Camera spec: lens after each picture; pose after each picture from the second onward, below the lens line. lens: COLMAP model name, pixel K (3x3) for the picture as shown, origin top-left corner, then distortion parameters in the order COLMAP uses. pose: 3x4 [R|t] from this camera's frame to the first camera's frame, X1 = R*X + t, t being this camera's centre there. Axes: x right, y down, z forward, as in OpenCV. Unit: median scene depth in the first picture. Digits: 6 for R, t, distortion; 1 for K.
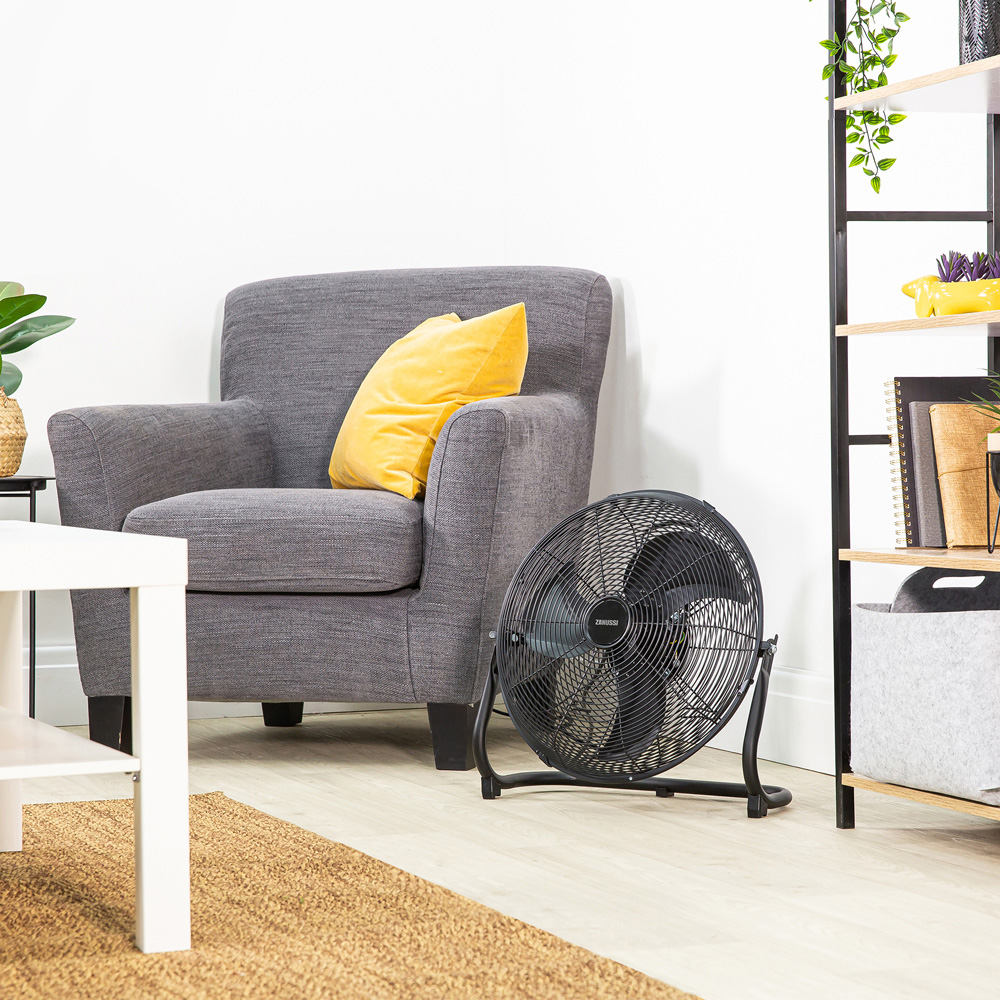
lens RADIAL K [[3301.6, 0, 500.0], [0, 3301.6, 500.0], [0, 0, 1]] dist [0.165863, 1.201327]
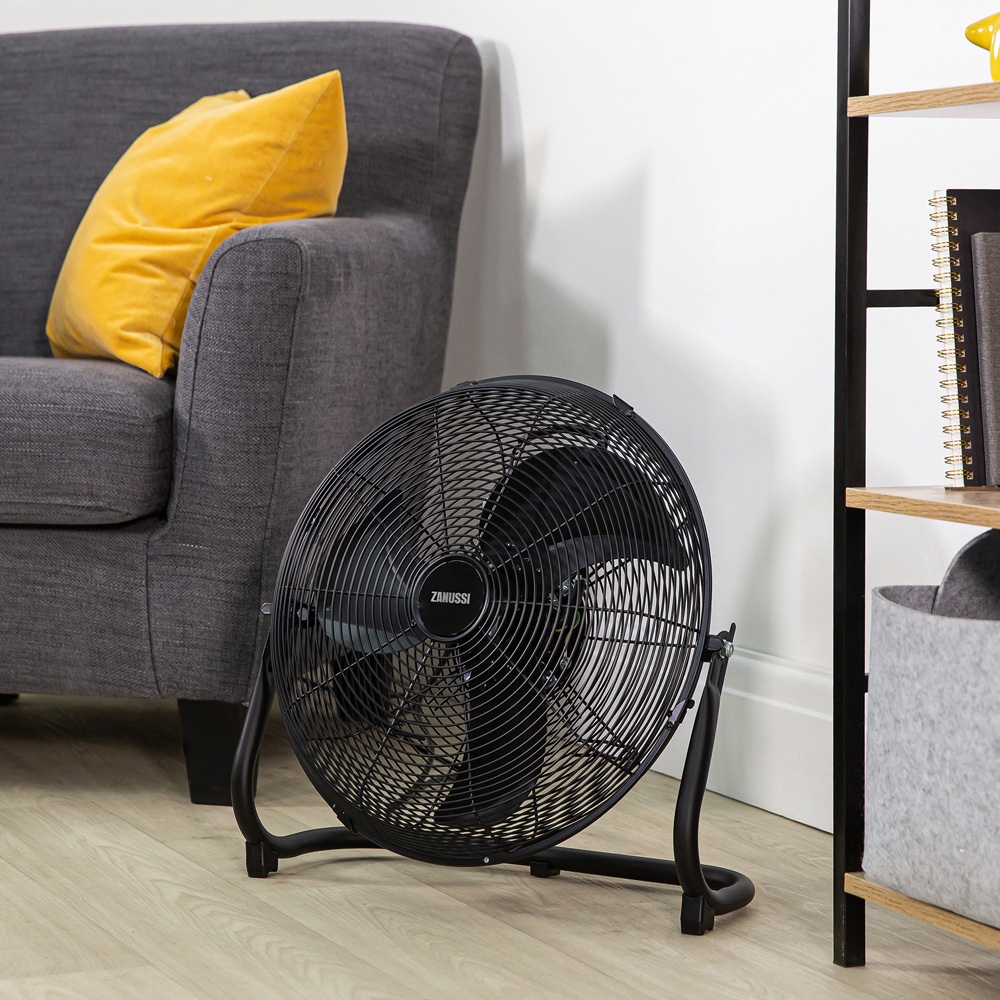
lens RADIAL K [[3301.6, 0, 500.0], [0, 3301.6, 500.0], [0, 0, 1]] dist [0.165863, 1.201327]
pose [[0.999638, 0.008973, 0.025369, 0.025160], [-0.010271, 0.998620, 0.051496, -0.011165], [-0.024872, -0.051737, 0.998351, 0.389661]]
